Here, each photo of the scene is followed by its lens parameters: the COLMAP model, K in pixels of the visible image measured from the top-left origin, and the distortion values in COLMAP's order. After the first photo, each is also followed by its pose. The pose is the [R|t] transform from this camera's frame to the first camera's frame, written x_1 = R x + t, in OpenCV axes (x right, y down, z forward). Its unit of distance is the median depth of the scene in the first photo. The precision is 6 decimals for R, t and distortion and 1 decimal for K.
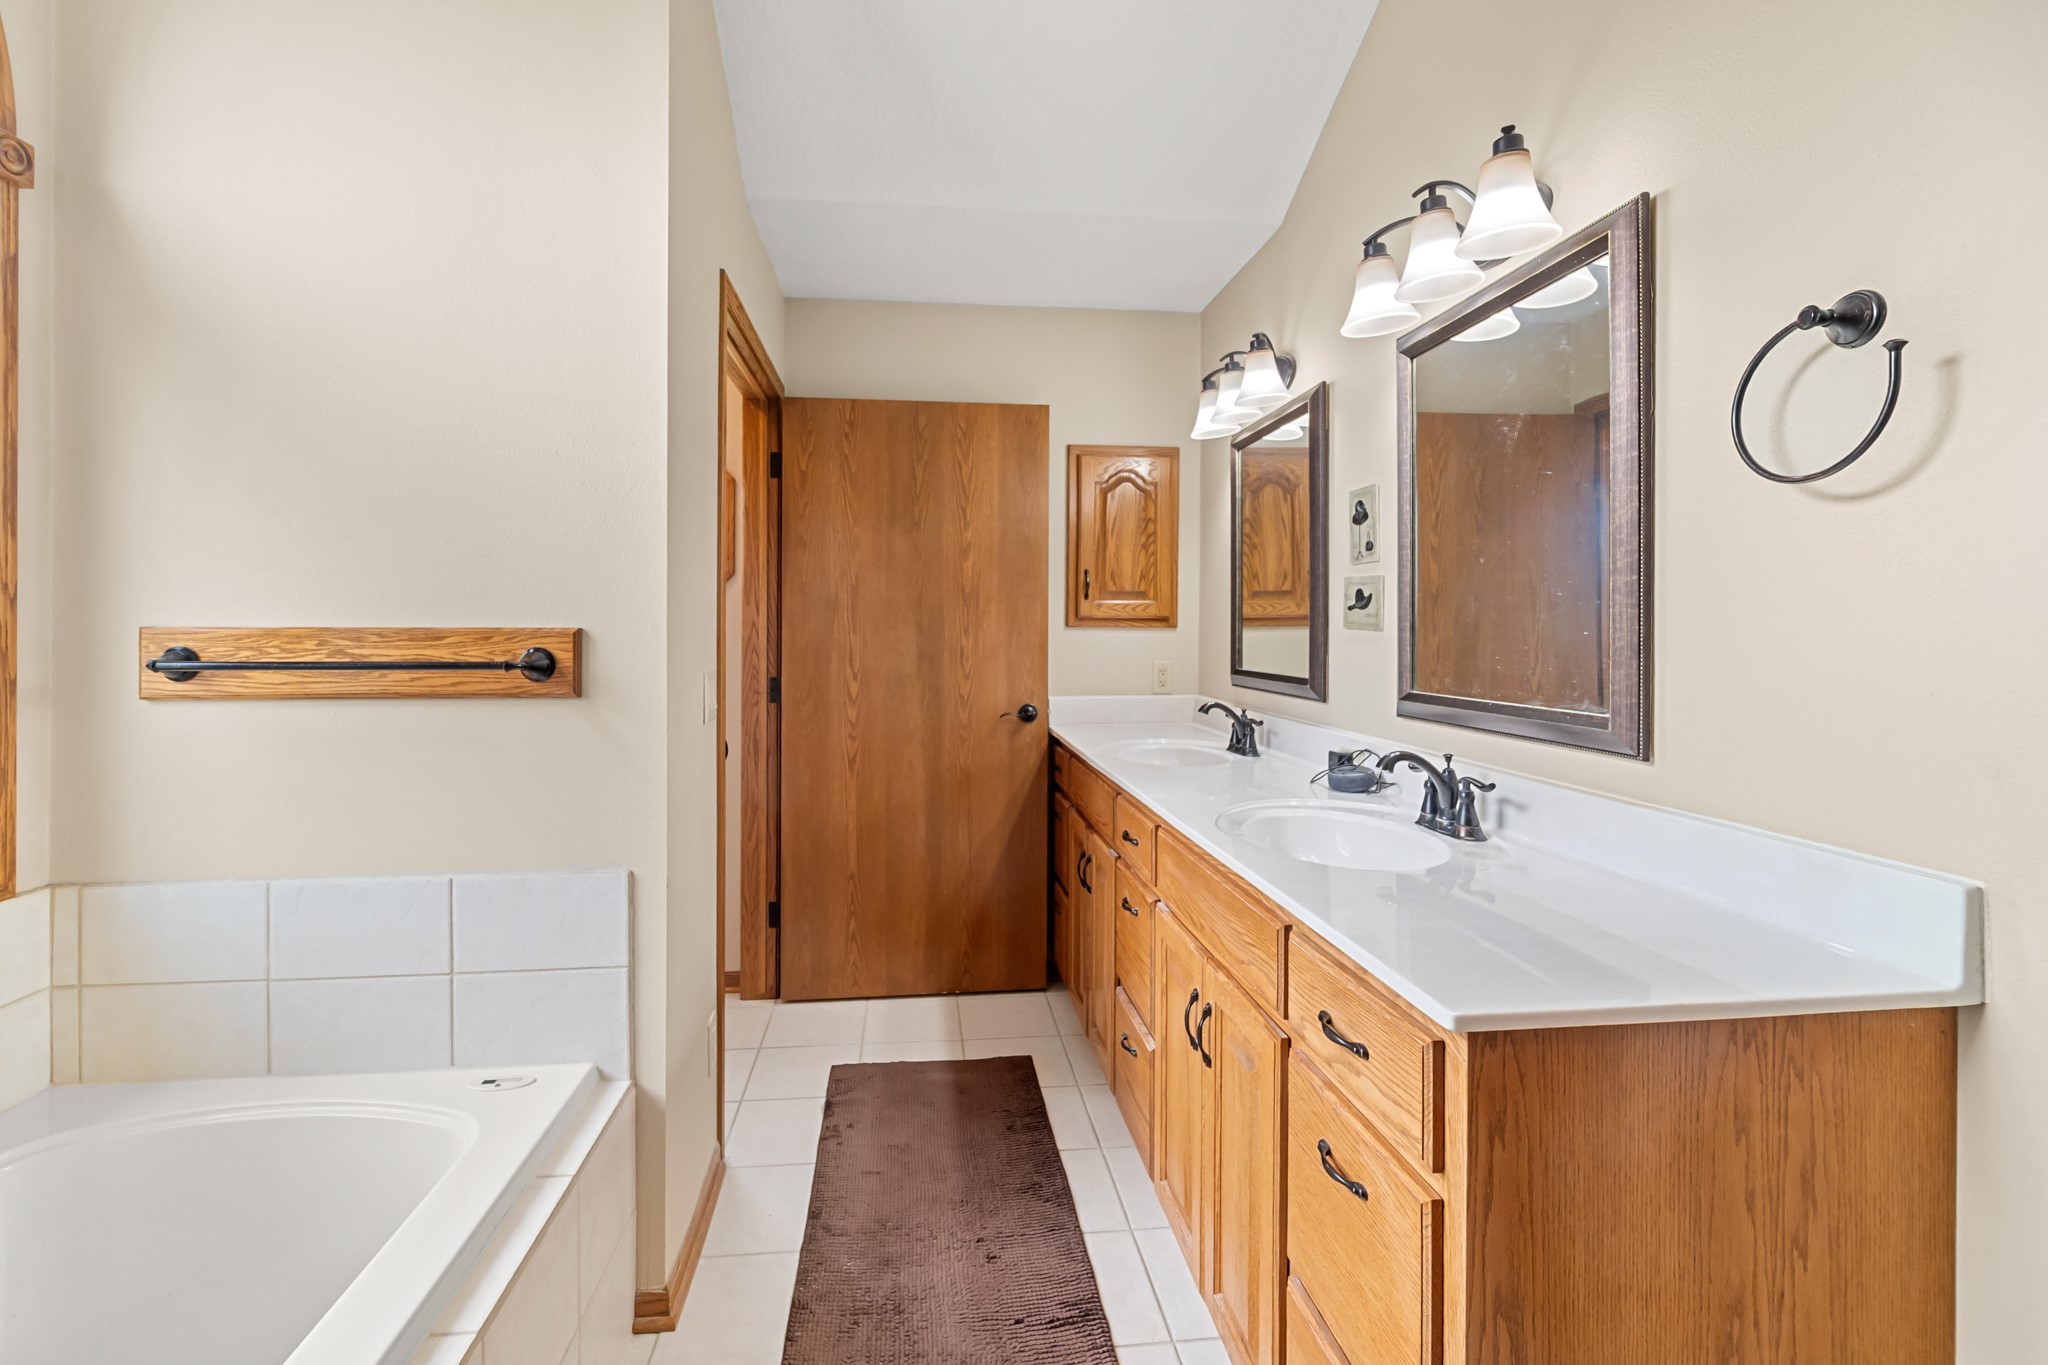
lens RADIAL K [[903.7, 0, 996.1], [0, 903.7, 632.4], [0, 0, 1]] dist [-0.003838, 0.000017]
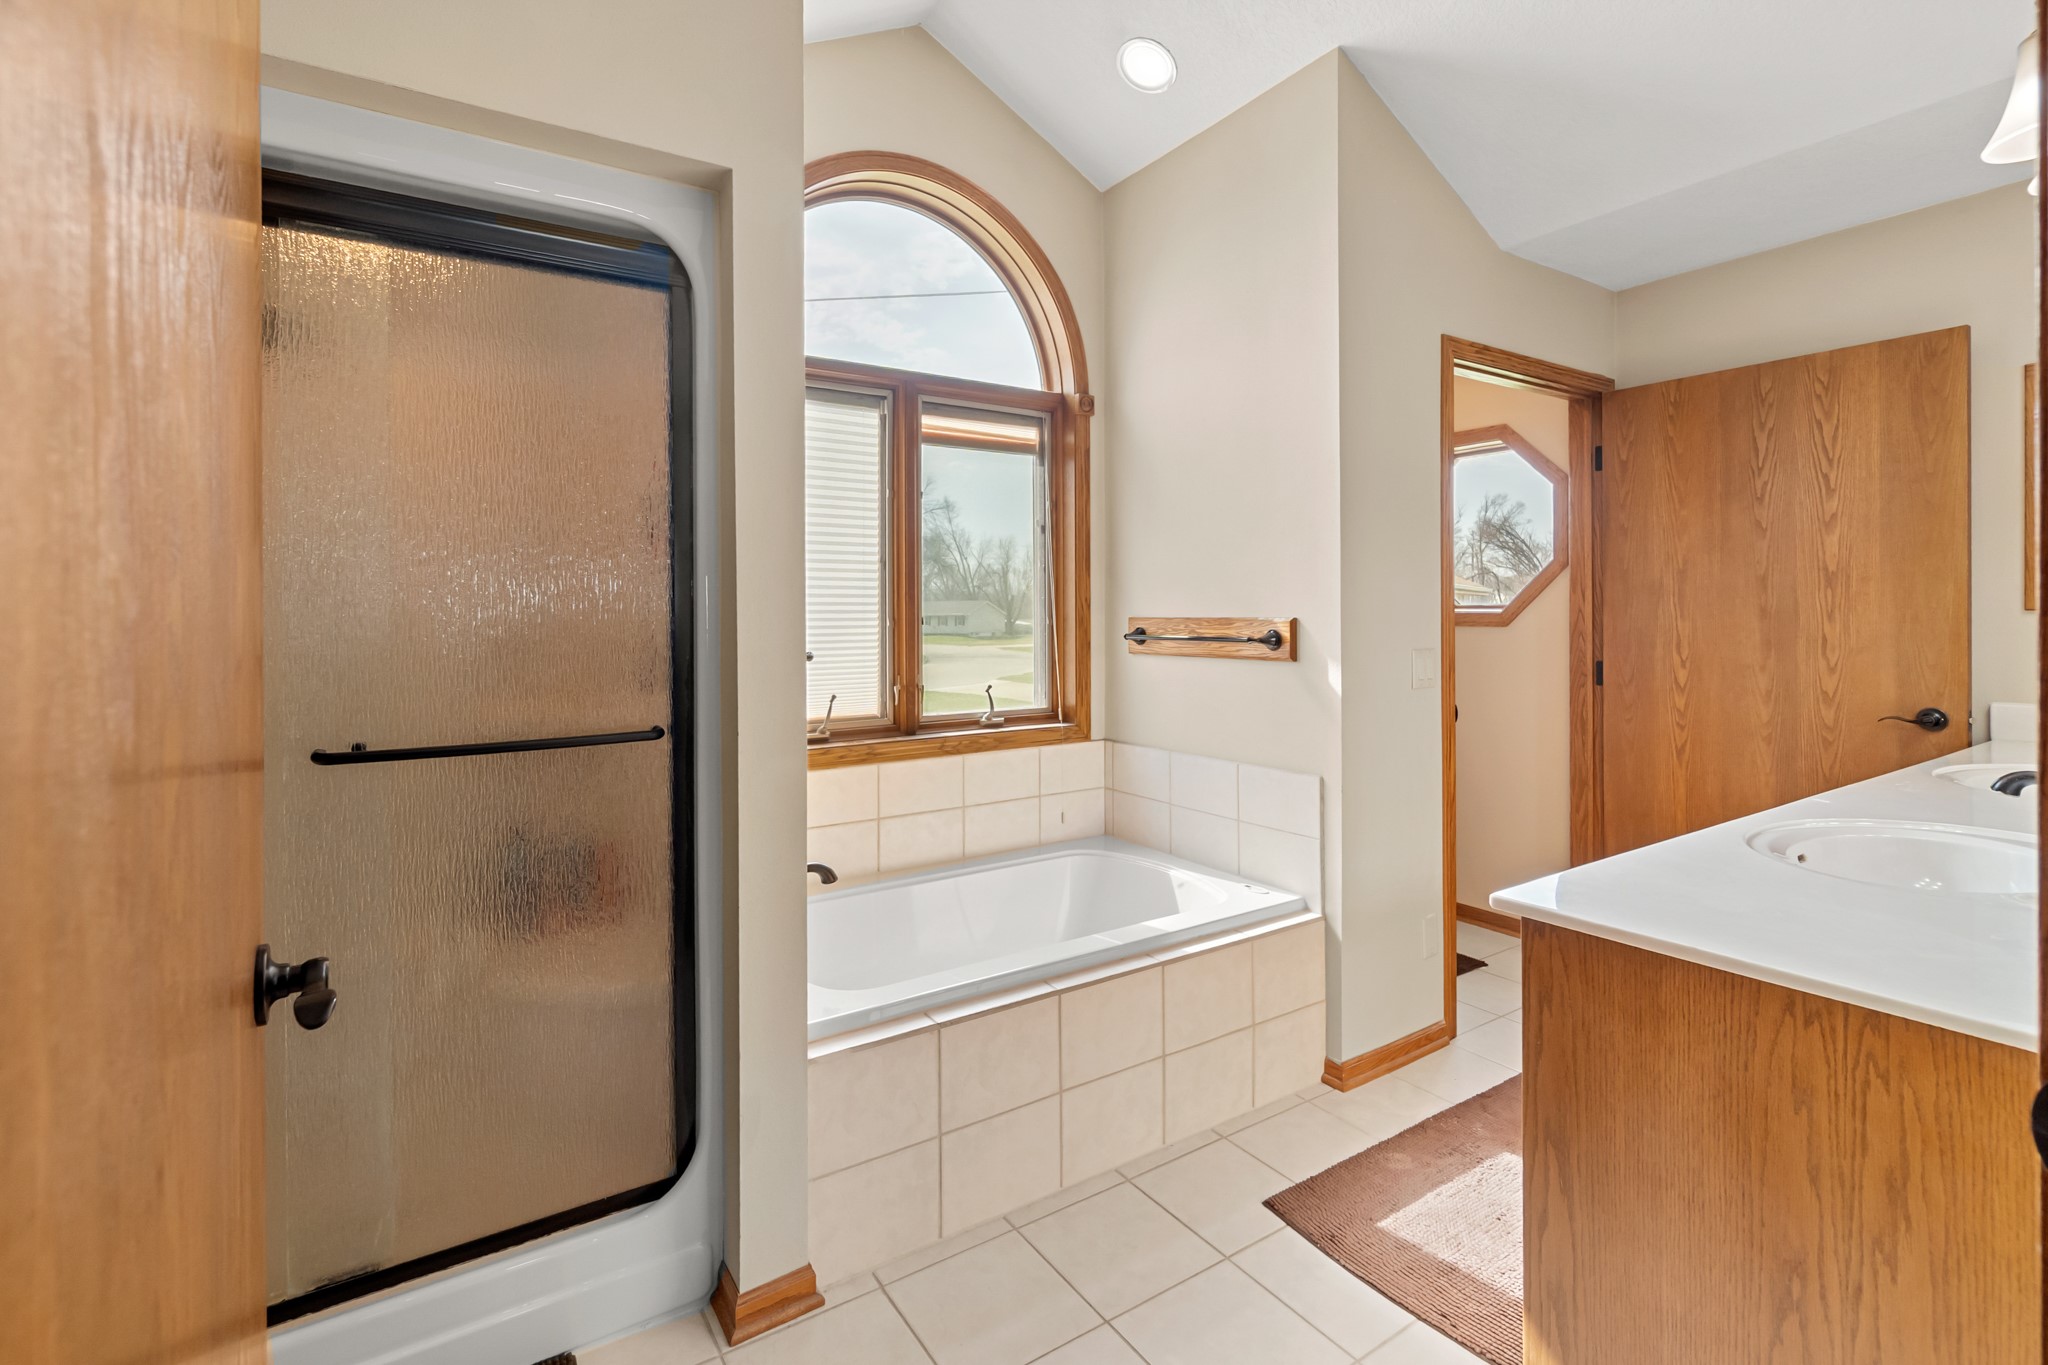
lens RADIAL K [[929.7, 0, 1022.0], [0, 929.7, 616.4], [0, 0, 1]] dist [-0.000613, 0.000076]
pose [[0.460721, -0.001013, -0.887544, 0.754981], [0.003763, 0.999993, 0.000812, -0.009920], [0.887537, -0.003713, 0.460722, -0.169092]]
